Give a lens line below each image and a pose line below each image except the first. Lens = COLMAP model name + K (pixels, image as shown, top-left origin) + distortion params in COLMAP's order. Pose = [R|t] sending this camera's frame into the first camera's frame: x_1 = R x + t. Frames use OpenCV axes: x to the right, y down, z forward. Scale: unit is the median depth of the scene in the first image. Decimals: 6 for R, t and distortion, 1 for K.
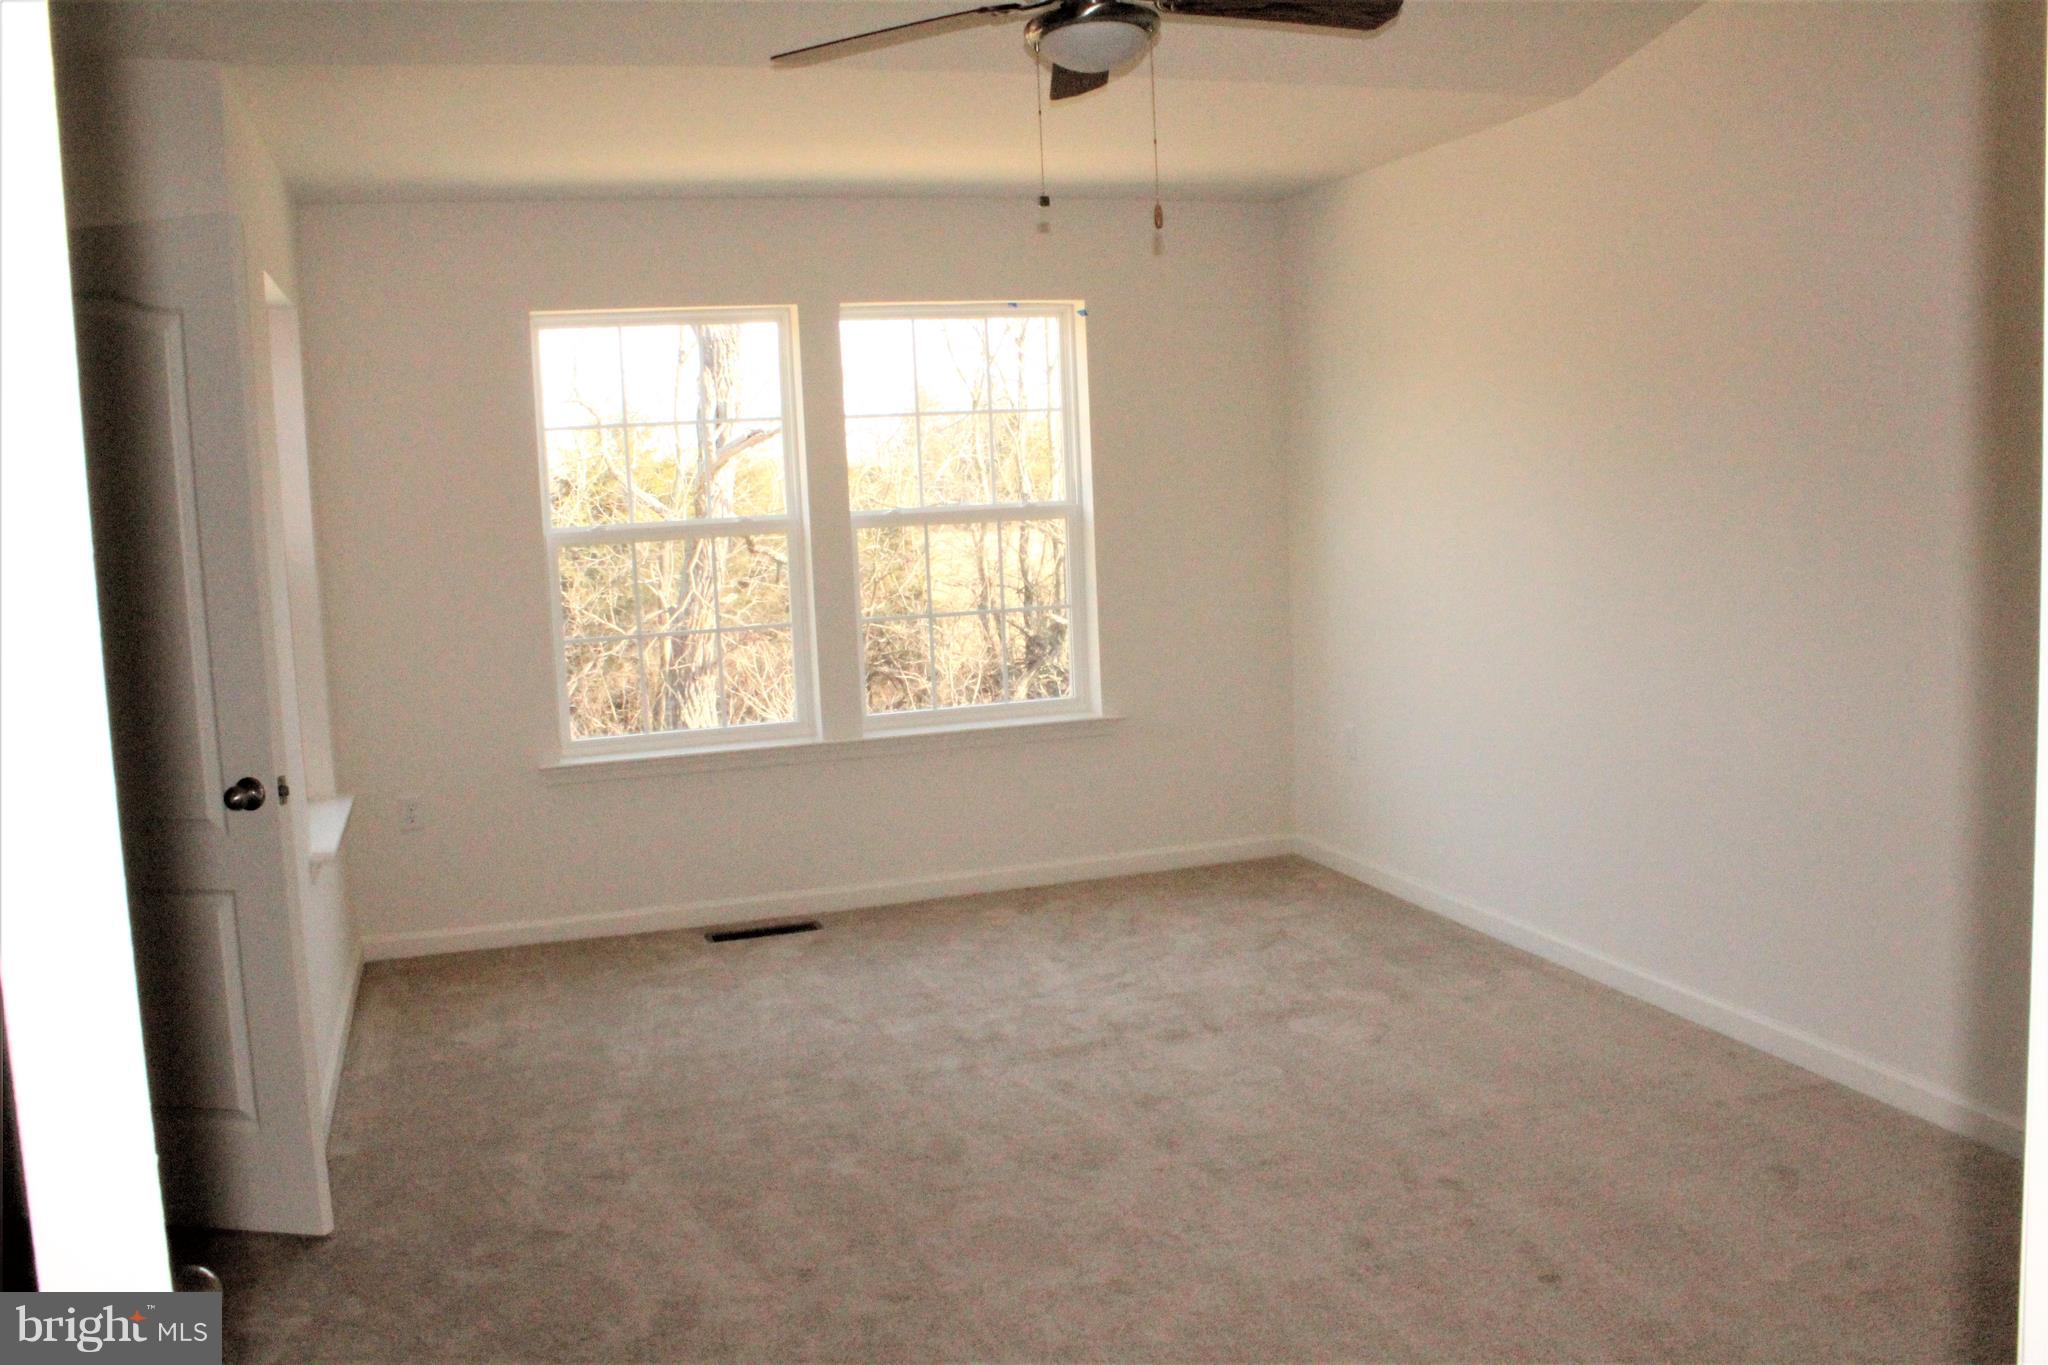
lens RADIAL K [[1717.5, 0, 1022.0], [0, 1717.5, 662.5], [0, 0, 1]] dist [-0.138512, 0.092906]
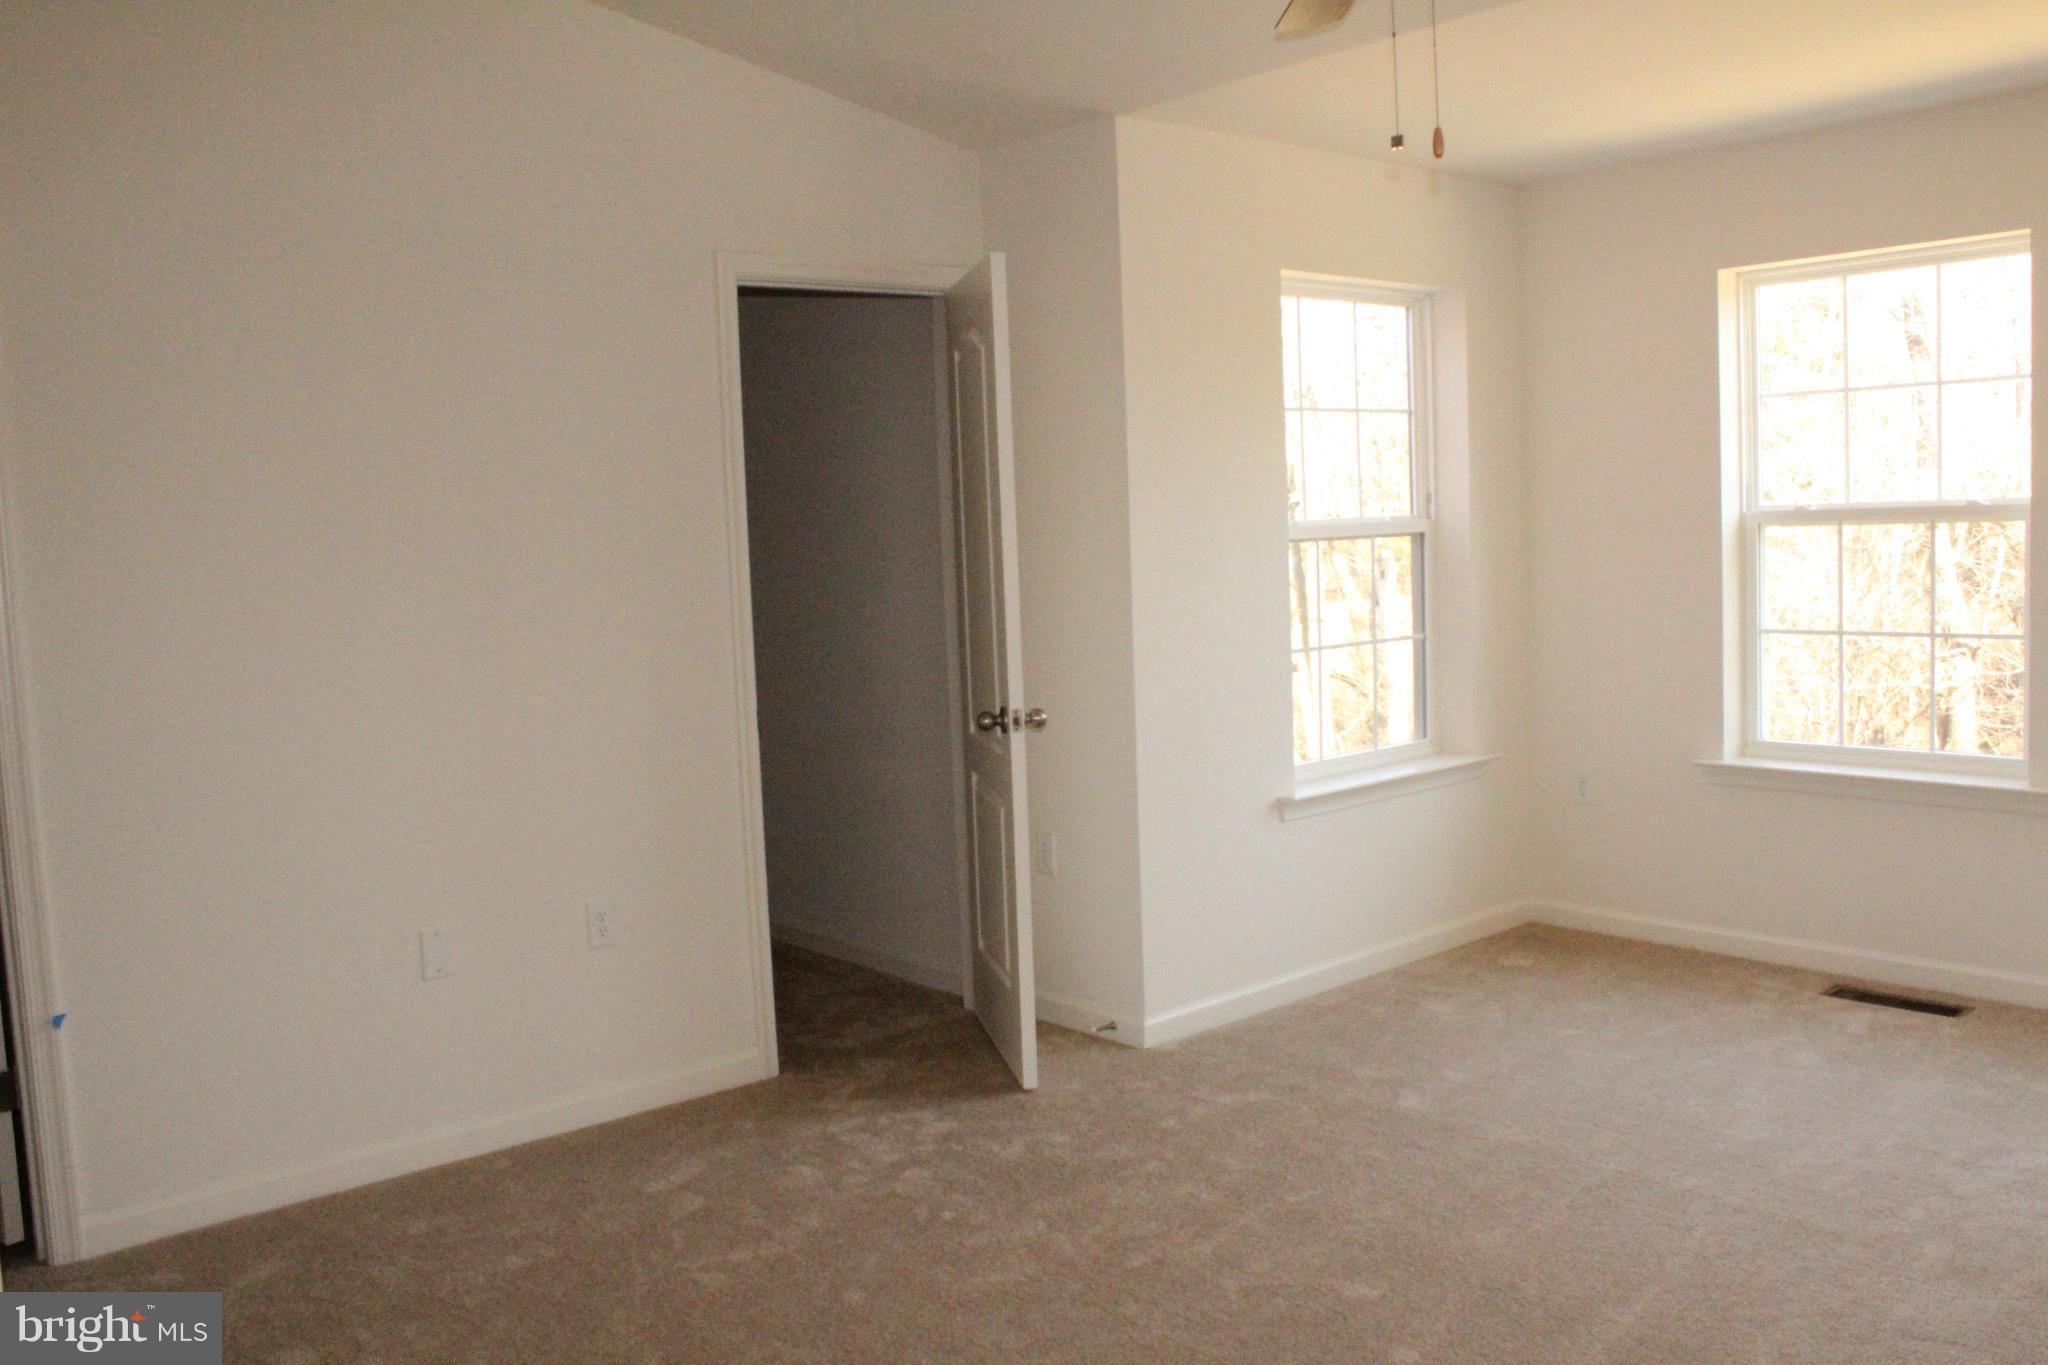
lens RADIAL K [[1717.5, 0, 1022.0], [0, 1717.5, 662.5], [0, 0, 1]] dist [-0.138512, 0.092906]
pose [[0.461942, 0.103232, -0.880882, 0.428002], [-0.069423, 0.994364, 0.080125, -0.050610], [0.884189, 0.024140, 0.466506, 0.301566]]
